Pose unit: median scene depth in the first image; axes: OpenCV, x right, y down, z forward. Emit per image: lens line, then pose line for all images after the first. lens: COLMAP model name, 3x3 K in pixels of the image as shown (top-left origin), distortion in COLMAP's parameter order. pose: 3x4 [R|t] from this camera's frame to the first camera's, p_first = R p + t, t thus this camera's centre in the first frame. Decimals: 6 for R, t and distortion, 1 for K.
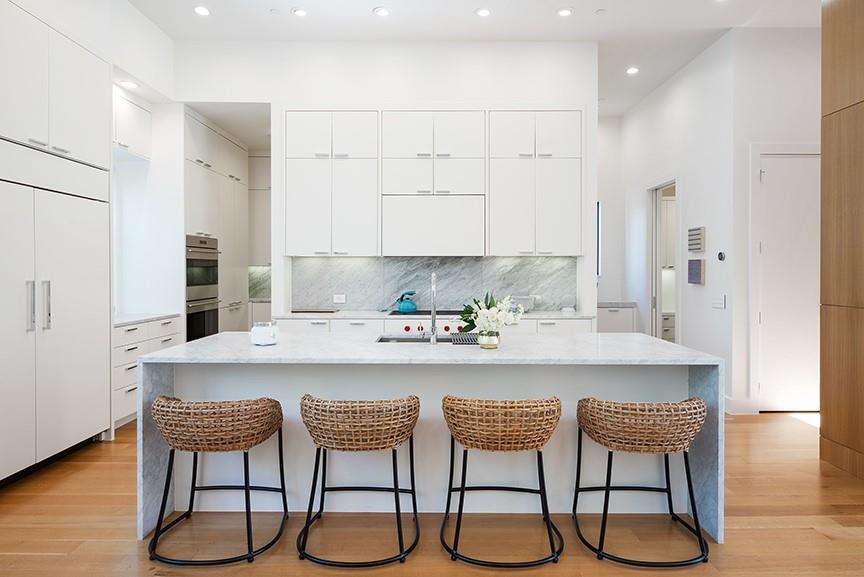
lens RADIAL K [[472.7, 0, 449.4], [0, 472.7, 278.4], [0, 0, 1]] dist [-0.071937, -0.004995]
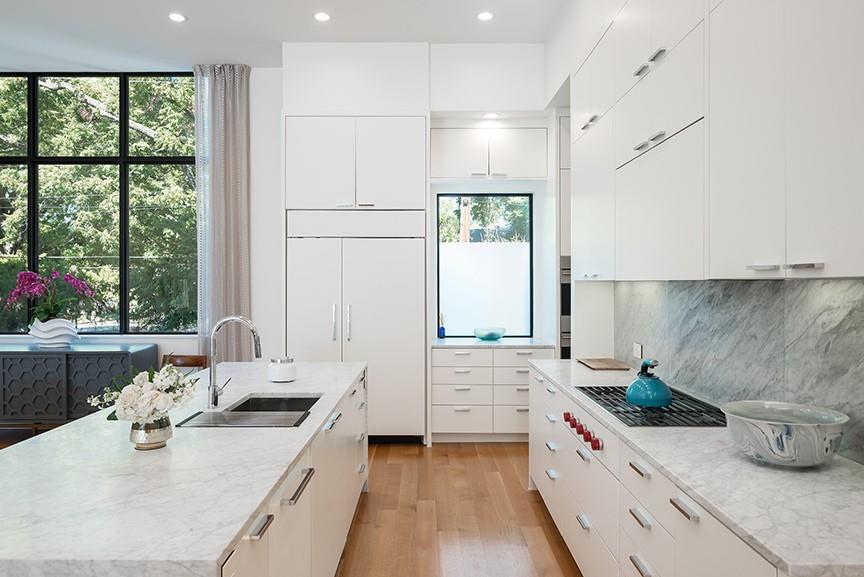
lens RADIAL K [[561.4, 0, 438.9], [0, 561.4, 287.4], [0, 0, 1]] dist [-0.036330, -0.000418]
pose [[-0.002923, 0.009471, -0.999951, 0.485513], [-0.010069, 0.999904, 0.009500, -0.041688], [0.999945, 0.010096, -0.002827, 0.744292]]
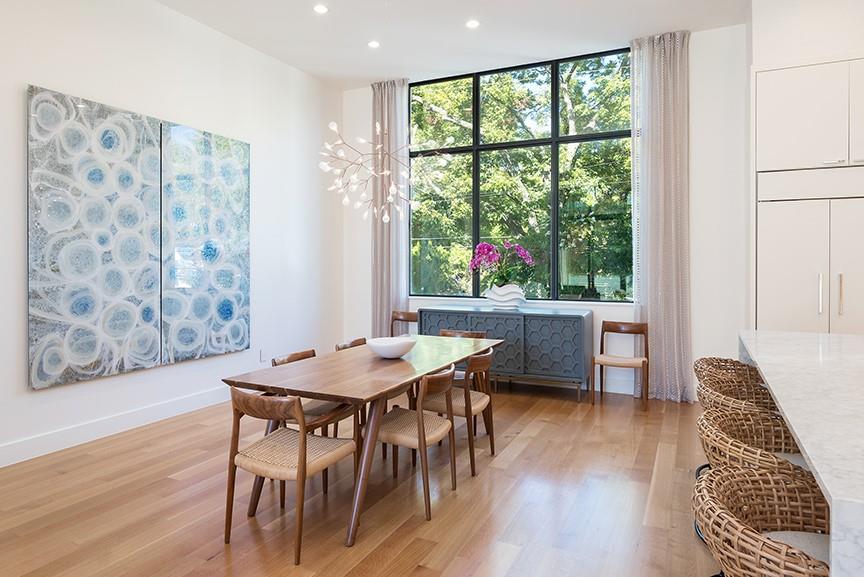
lens RADIAL K [[525.3, 0, 455.5], [0, 525.3, 266.9], [0, 0, 1]] dist [0.008234, -0.002737]
pose [[-0.440711, 0.007417, -0.897619, 0.508090], [-0.007454, 0.999901, 0.011922, -0.015858], [0.897618, 0.011945, -0.440612, 0.419869]]
